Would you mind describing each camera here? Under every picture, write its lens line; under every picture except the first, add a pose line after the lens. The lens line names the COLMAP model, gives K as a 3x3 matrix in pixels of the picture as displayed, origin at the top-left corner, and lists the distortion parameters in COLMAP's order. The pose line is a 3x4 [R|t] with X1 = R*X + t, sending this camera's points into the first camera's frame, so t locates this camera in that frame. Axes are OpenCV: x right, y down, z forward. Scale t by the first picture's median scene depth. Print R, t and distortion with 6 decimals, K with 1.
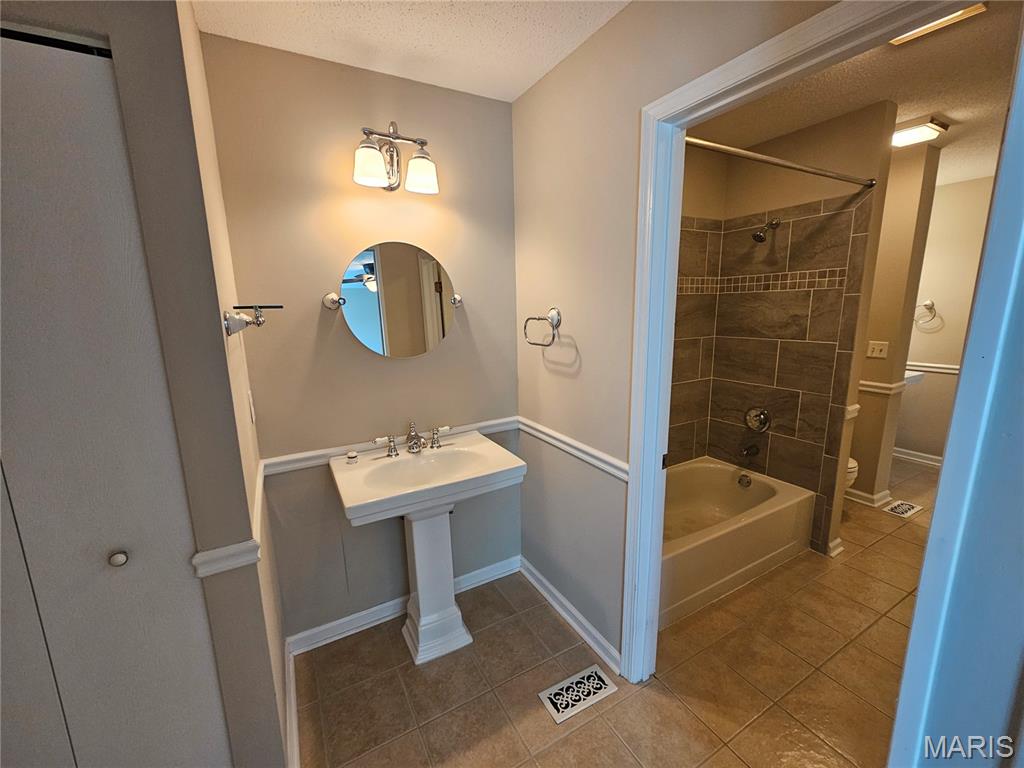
lens RADIAL K [[418.9, 0, 515.4], [0, 418.9, 389.8], [0, 0, 1]] dist [0.001860, 0.000694]
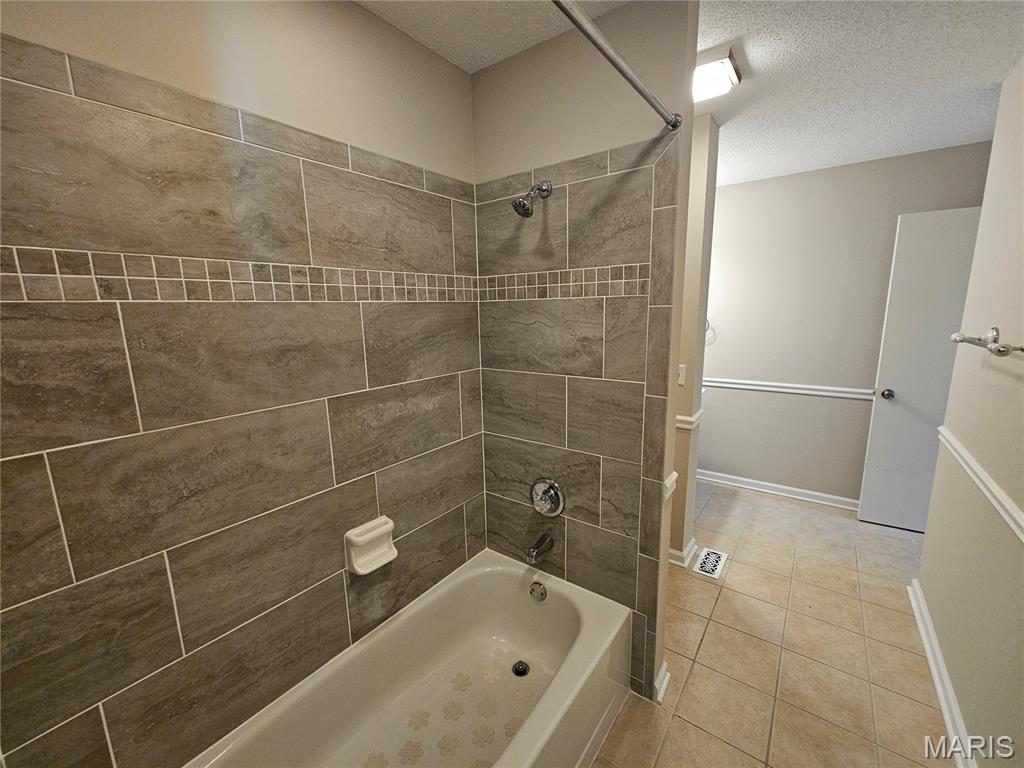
lens RADIAL K [[418.9, 0, 512.9], [0, 418.9, 389.3], [0, 0, 1]] dist [0.001860, 0.000694]
pose [[0.913410, -0.071729, 0.400671, 0.297347], [0.077997, 0.996953, 0.000666, -0.104528], [-0.399498, 0.030643, 0.916222, 0.448112]]
